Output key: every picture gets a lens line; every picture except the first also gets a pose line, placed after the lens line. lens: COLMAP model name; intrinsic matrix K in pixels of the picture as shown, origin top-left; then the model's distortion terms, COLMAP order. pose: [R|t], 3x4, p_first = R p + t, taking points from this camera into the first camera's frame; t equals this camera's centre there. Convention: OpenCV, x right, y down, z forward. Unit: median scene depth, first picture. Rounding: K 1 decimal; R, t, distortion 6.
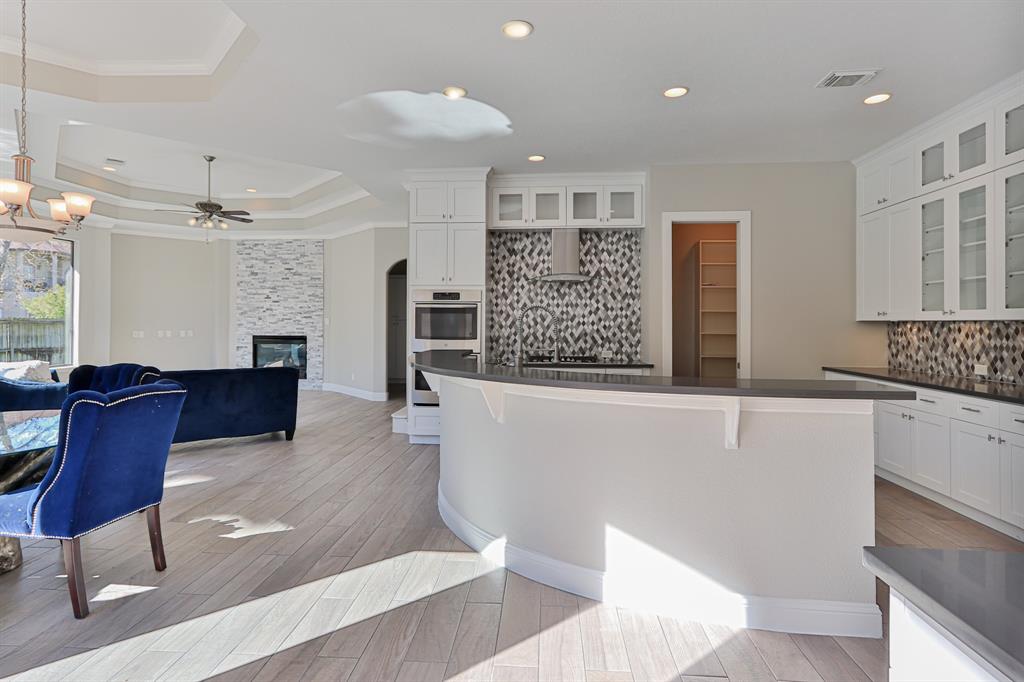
lens RADIAL K [[543.5, 0, 492.9], [0, 543.5, 314.4], [0, 0, 1]] dist [-0.003629, -0.006415]
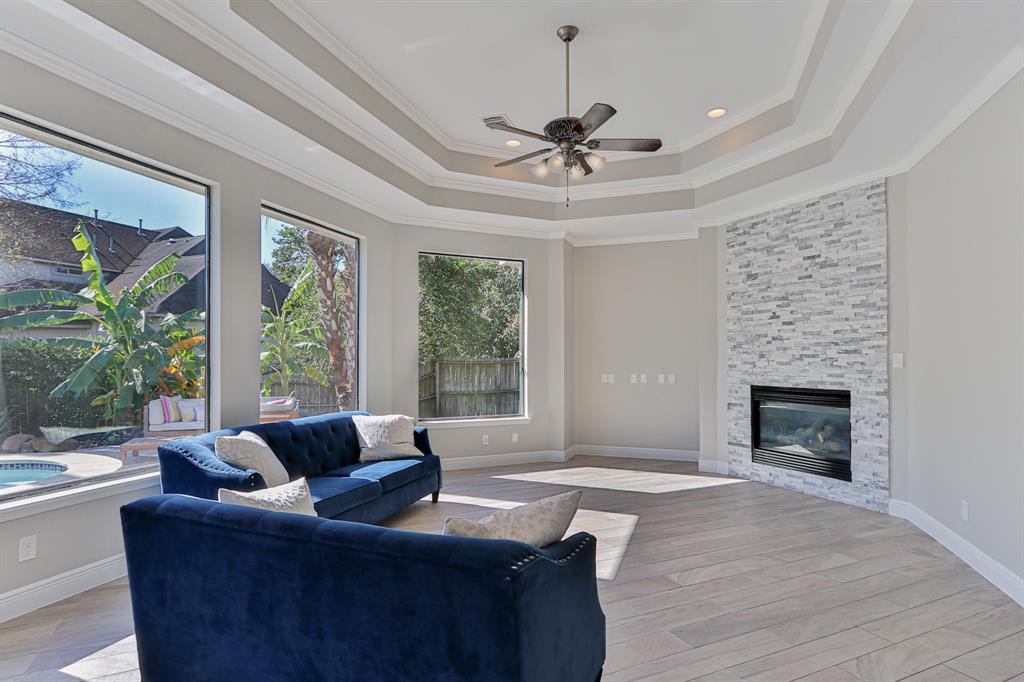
lens RADIAL K [[543.5, 0, 507.0], [0, 543.5, 357.1], [0, 0, 1]] dist [-0.003629, -0.006415]
pose [[0.512791, -0.007296, -0.858483, -0.148735], [0.011645, 0.999931, -0.001542, 0.011853], [0.858435, -0.009207, 0.512840, 0.840644]]
